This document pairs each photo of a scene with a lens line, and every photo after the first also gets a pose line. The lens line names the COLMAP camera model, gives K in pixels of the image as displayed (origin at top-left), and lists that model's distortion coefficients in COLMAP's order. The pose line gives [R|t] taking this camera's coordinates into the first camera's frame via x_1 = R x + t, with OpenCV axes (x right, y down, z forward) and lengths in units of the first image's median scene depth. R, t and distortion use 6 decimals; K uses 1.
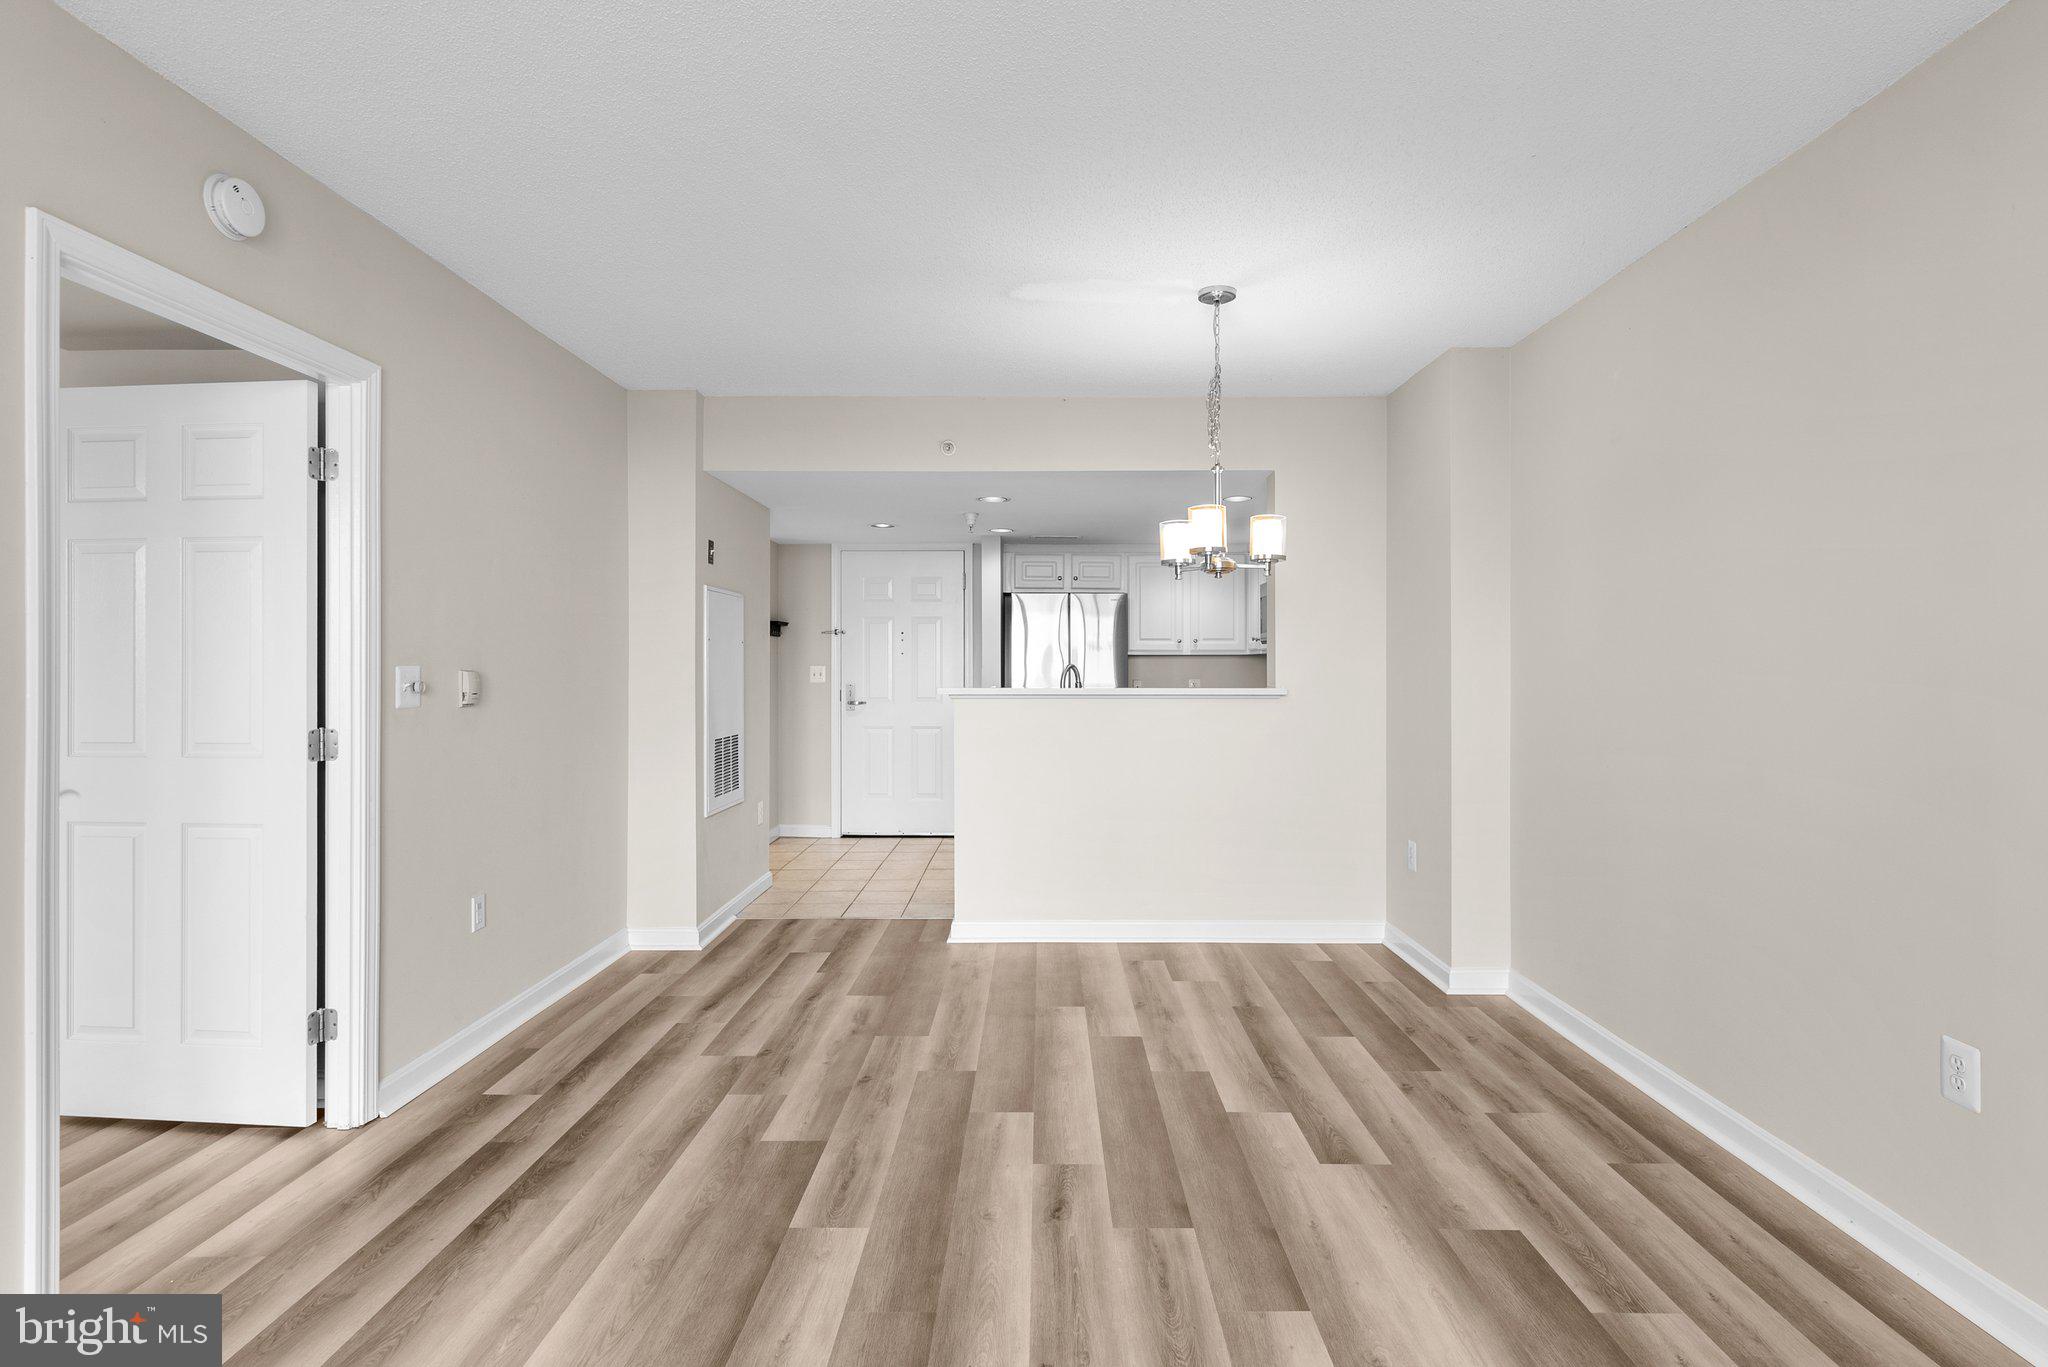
lens RADIAL K [[1030.8, 0, 1026.8], [0, 1030.8, 663.7], [0, 0, 1]] dist [-0.000097, 0.002385]
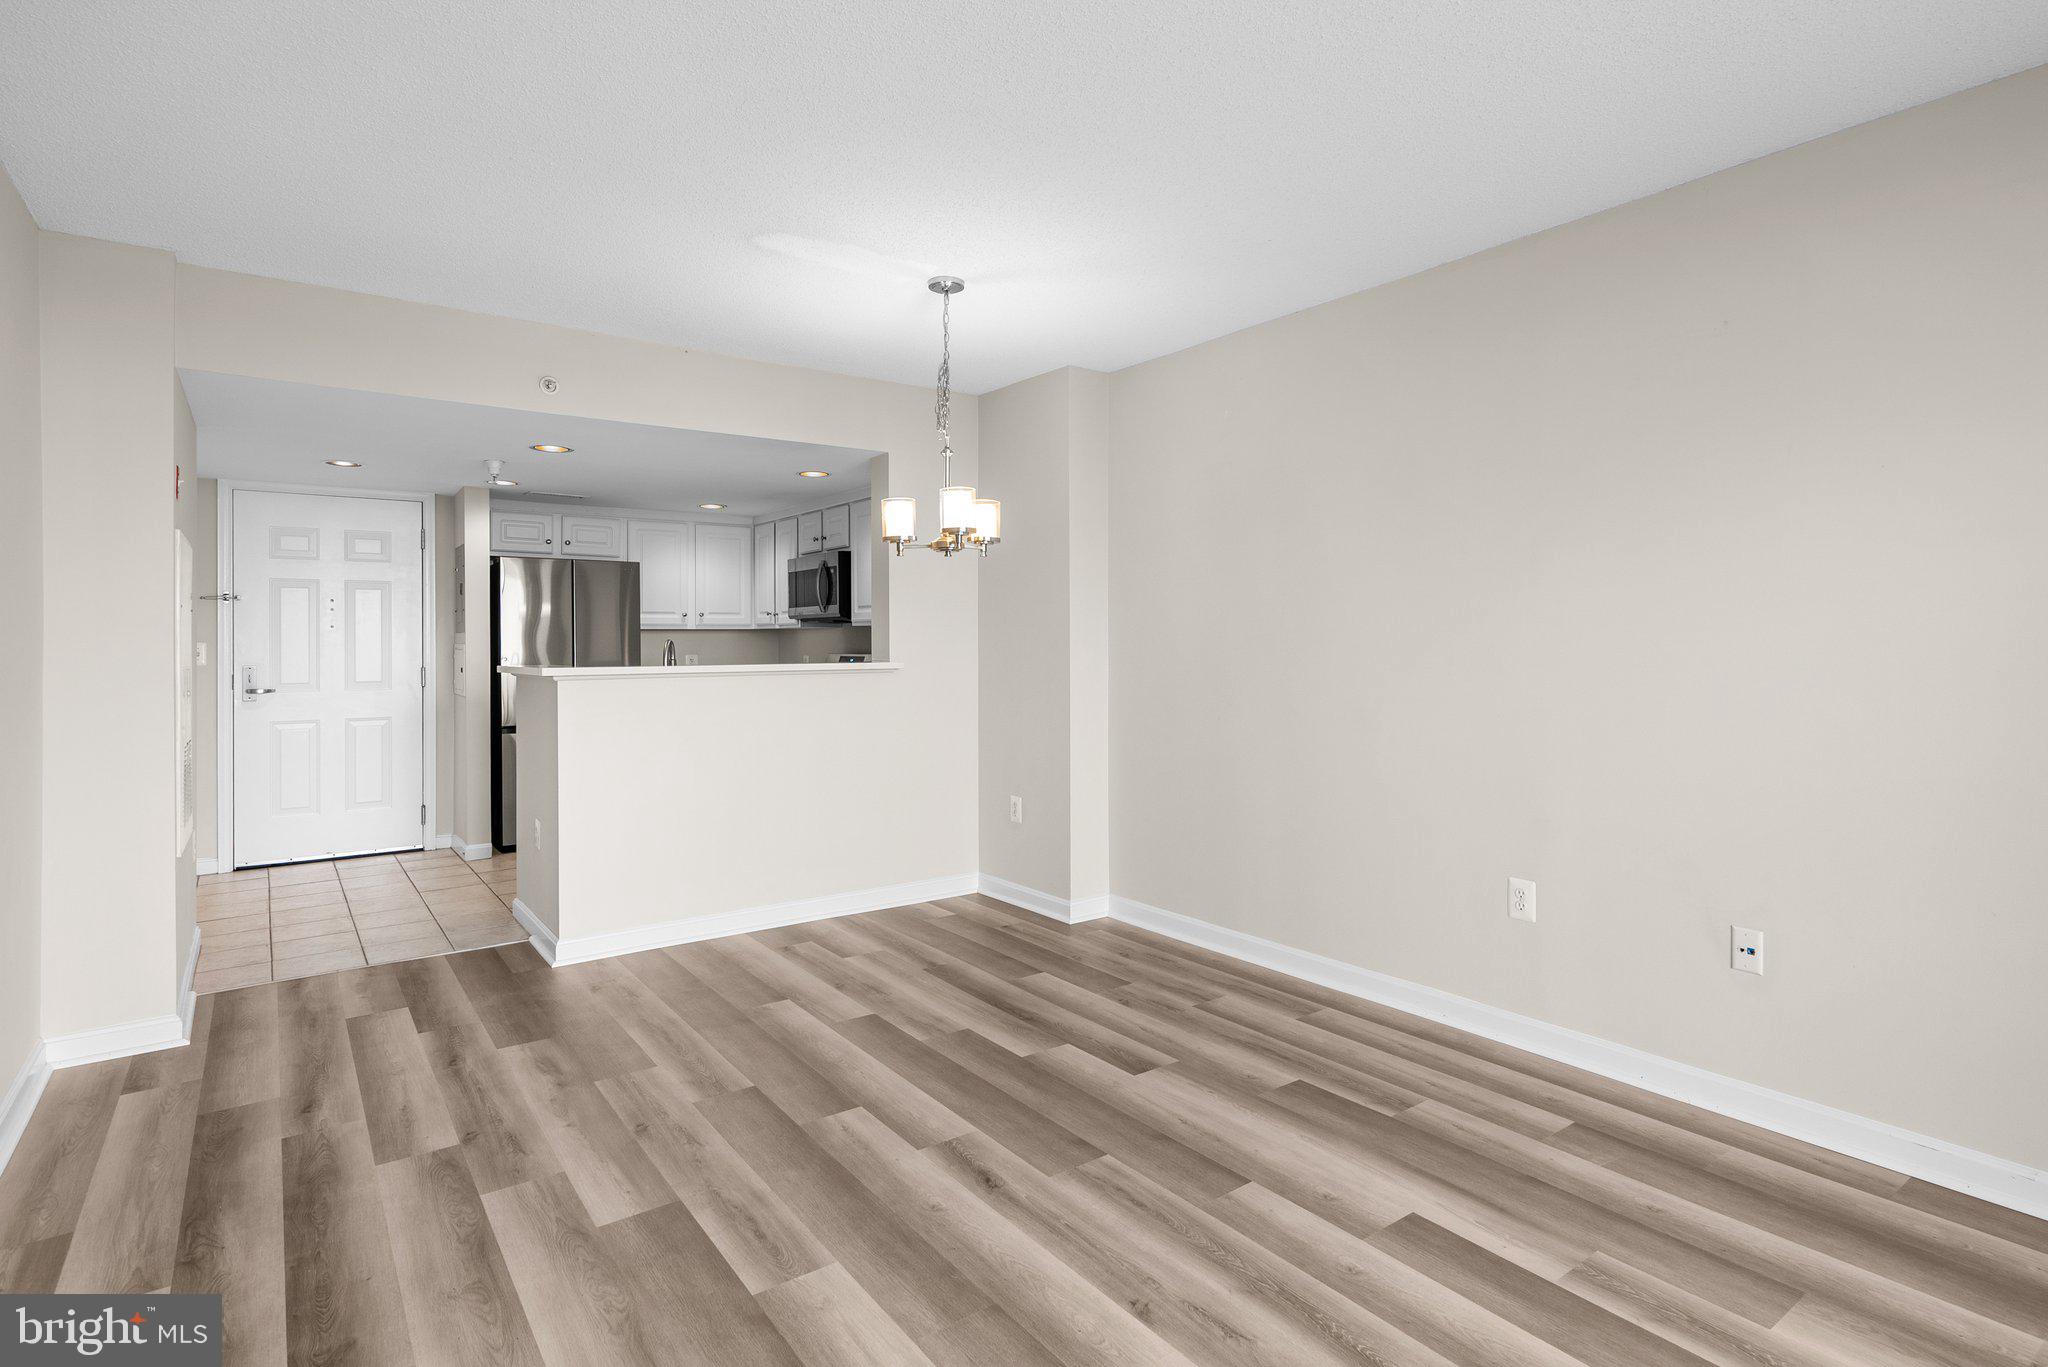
lens RADIAL K [[1036.2, 0, 1022.4], [0, 1036.2, 638.4], [0, 0, 1]] dist [0.000117, 0.001065]
pose [[0.800355, -0.001233, 0.599526, -0.390612], [0.001229, 0.999999, 0.000416, -0.000901], [-0.599526, 0.000403, 0.800355, 0.118318]]
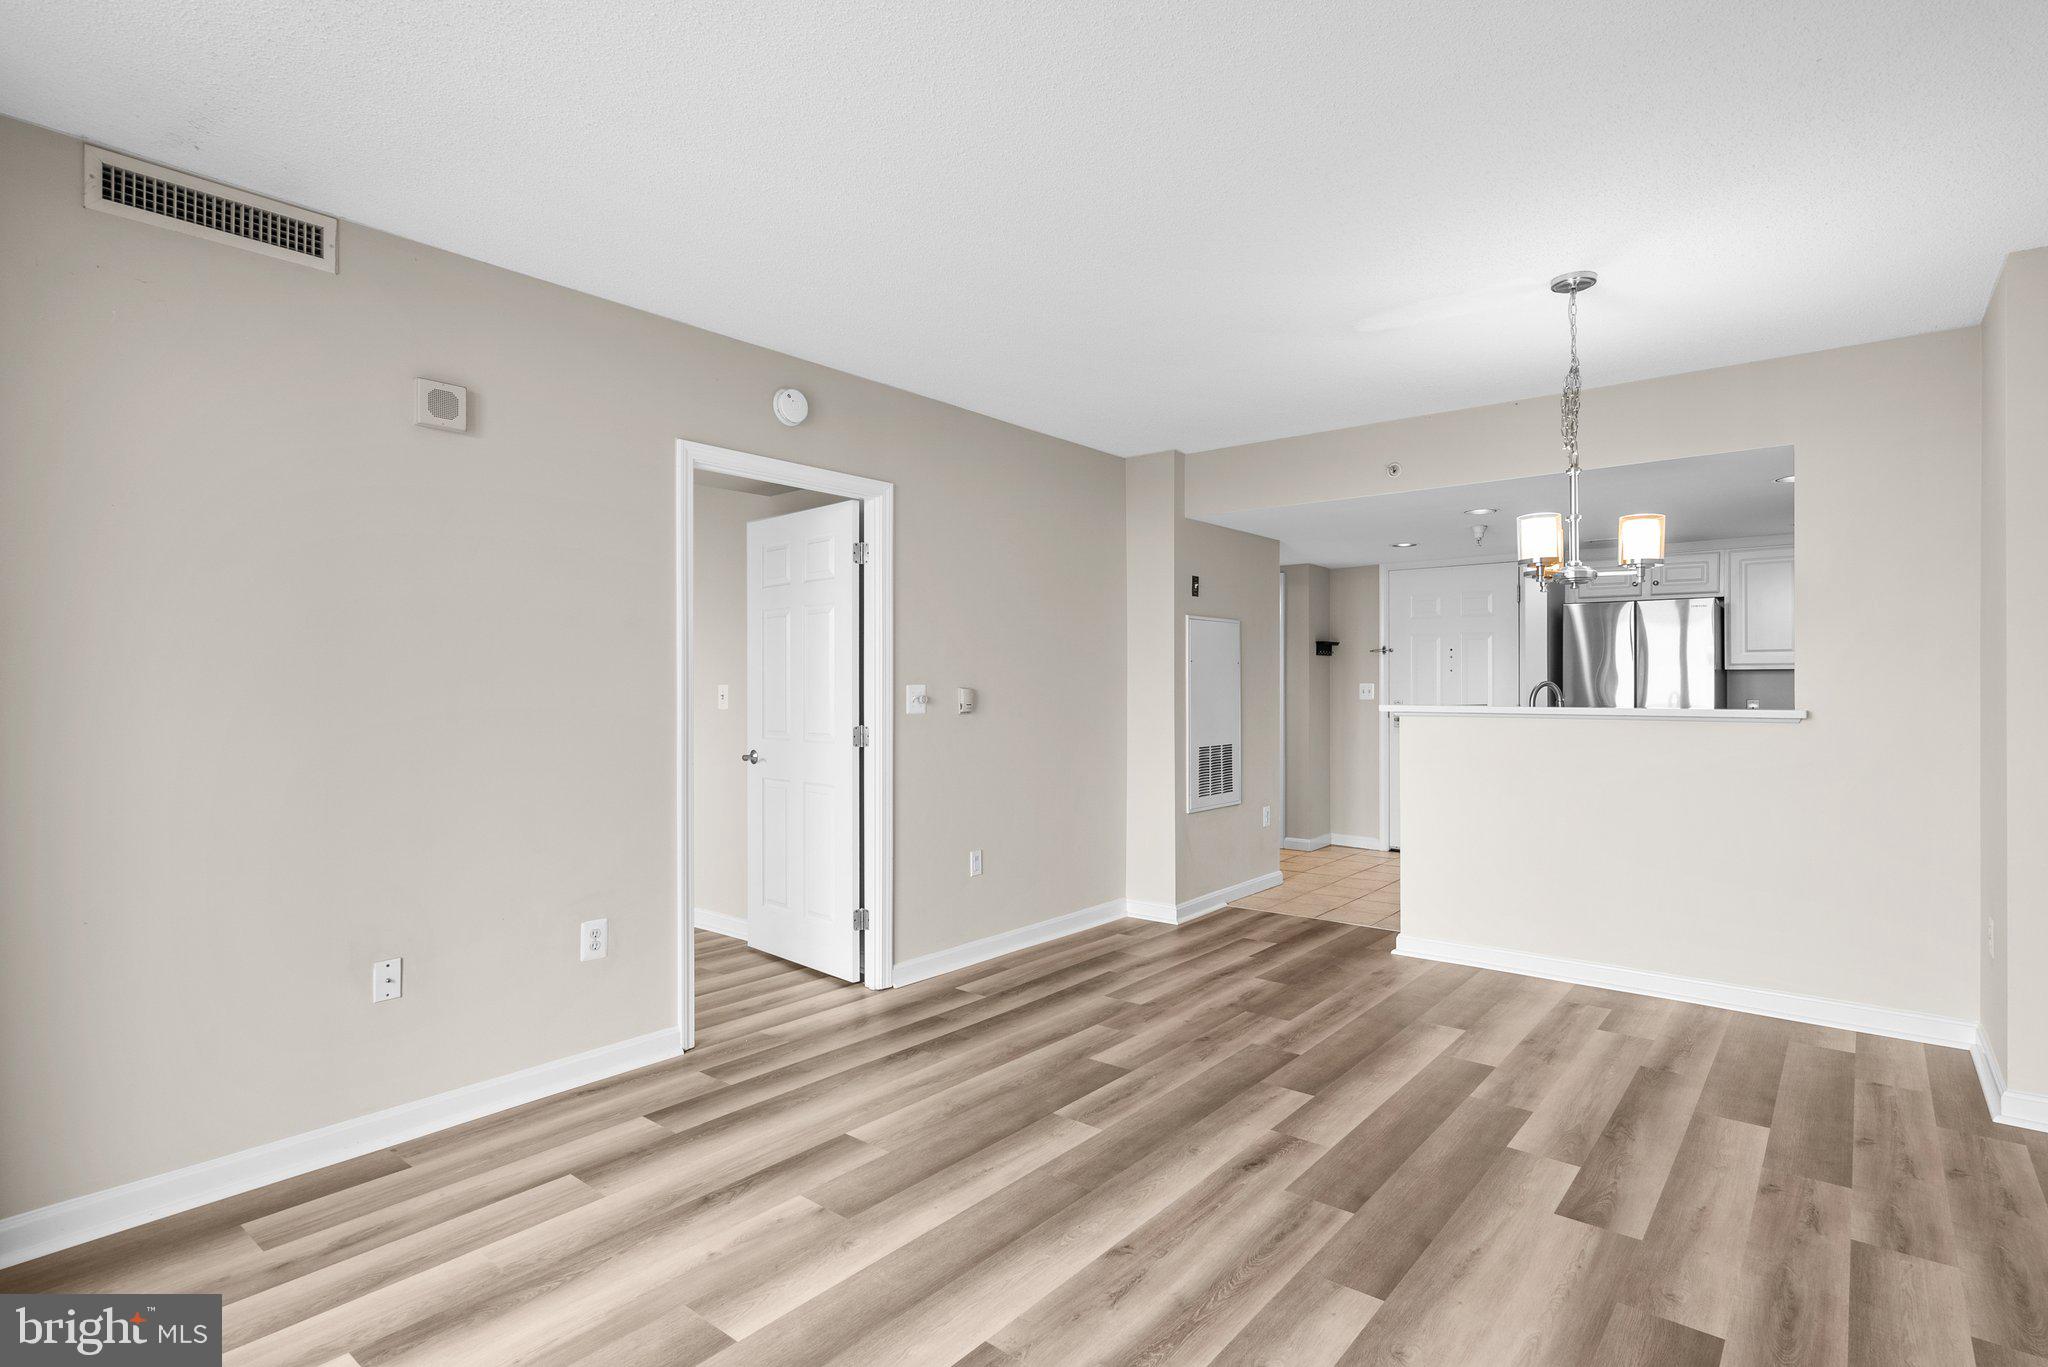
lens RADIAL K [[1011.5, 0, 1024.0], [0, 1011.5, 683.5], [0, 0, 1]] dist [0.001111, 0.001104]
pose [[0.778564, -0.001889, -0.627563, 0.378218], [0.003639, 0.999992, 0.001505, -0.001320], [0.627555, -0.003456, 0.778564, -0.016508]]
